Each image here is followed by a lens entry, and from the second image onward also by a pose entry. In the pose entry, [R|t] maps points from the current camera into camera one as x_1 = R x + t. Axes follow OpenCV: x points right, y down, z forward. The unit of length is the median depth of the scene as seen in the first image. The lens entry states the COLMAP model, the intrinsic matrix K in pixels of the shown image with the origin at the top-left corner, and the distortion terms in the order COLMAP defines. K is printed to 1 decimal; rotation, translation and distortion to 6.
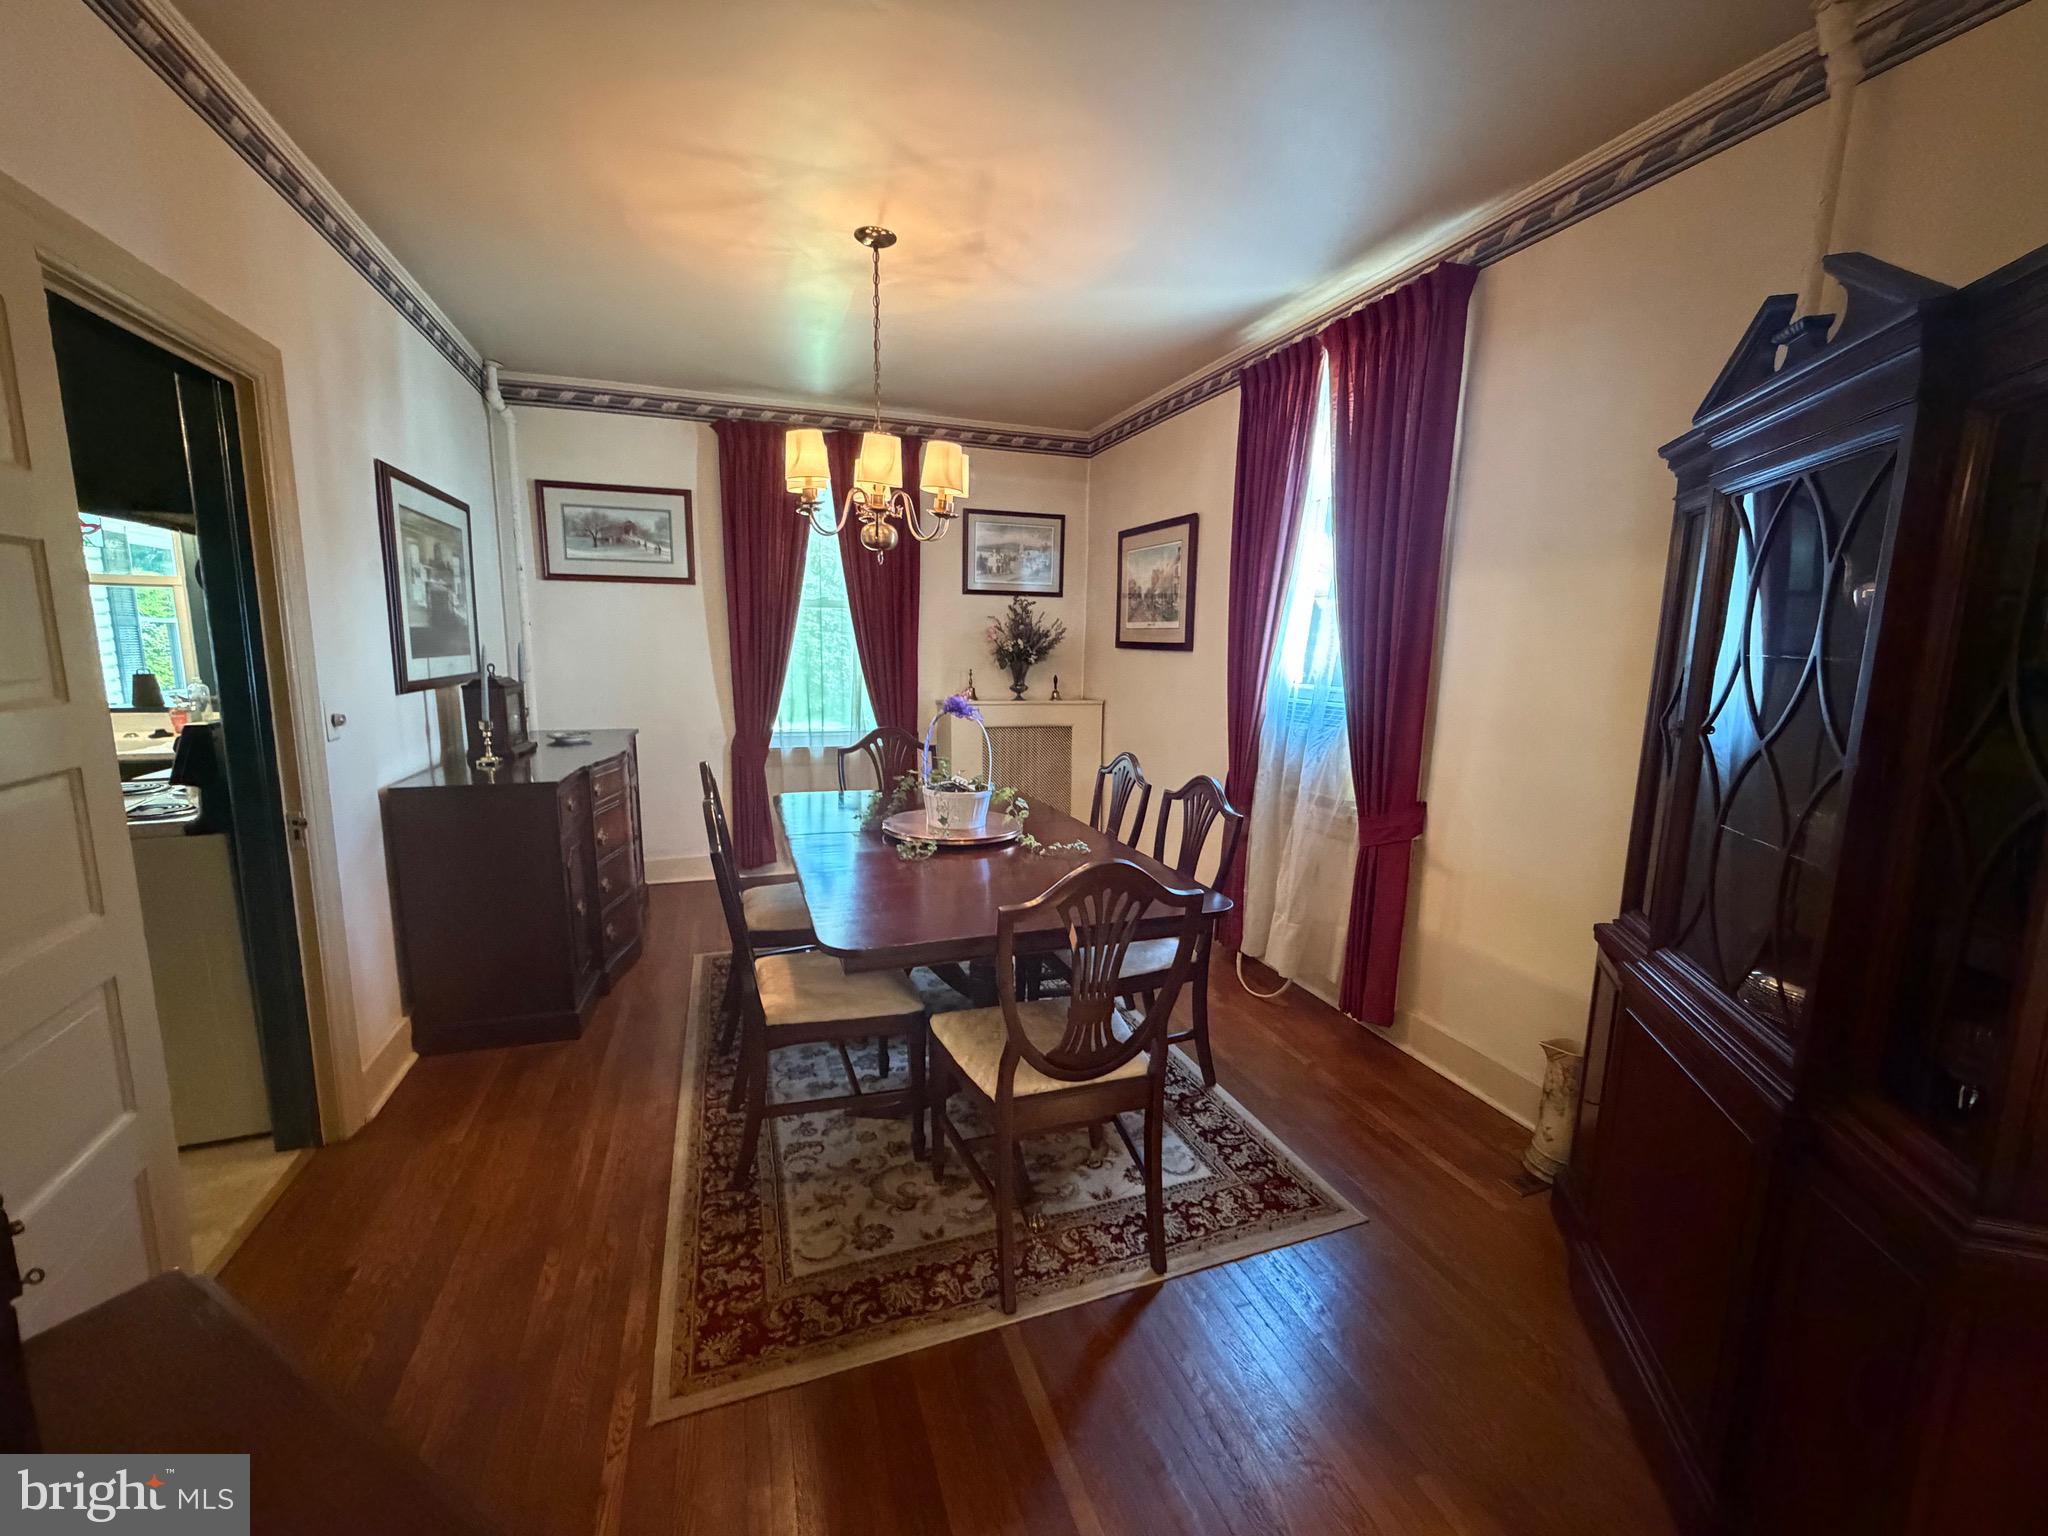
lens RADIAL K [[815.0, 0, 1018.3], [0, 815.0, 767.4], [0, 0, 1]] dist [-0.001414, 0.000040]
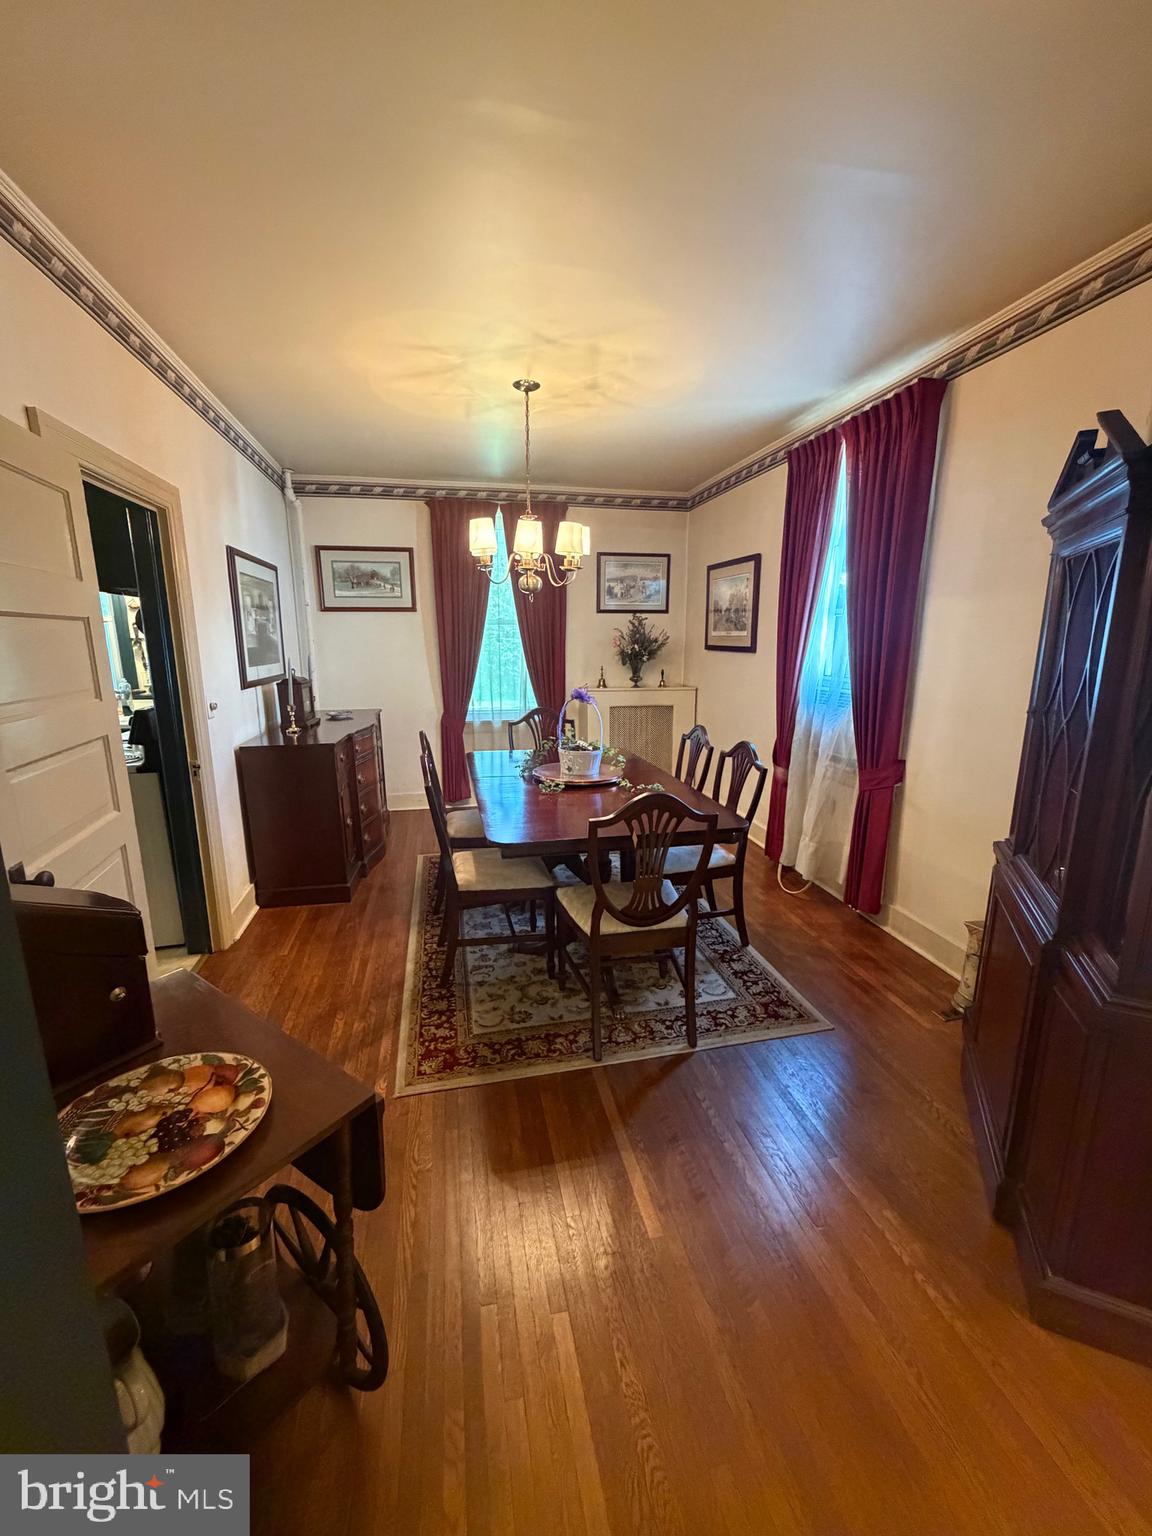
lens RADIAL K [[611.3, 0, 577.4], [0, 611.3, 764.1], [0, 0, 1]] dist [-0.001414, 0.000040]
pose [[0.992167, 0.008677, -0.124616, 0.062461], [-0.002559, 0.998787, 0.049177, -0.001920], [0.124892, -0.048473, 0.990986, -0.141483]]
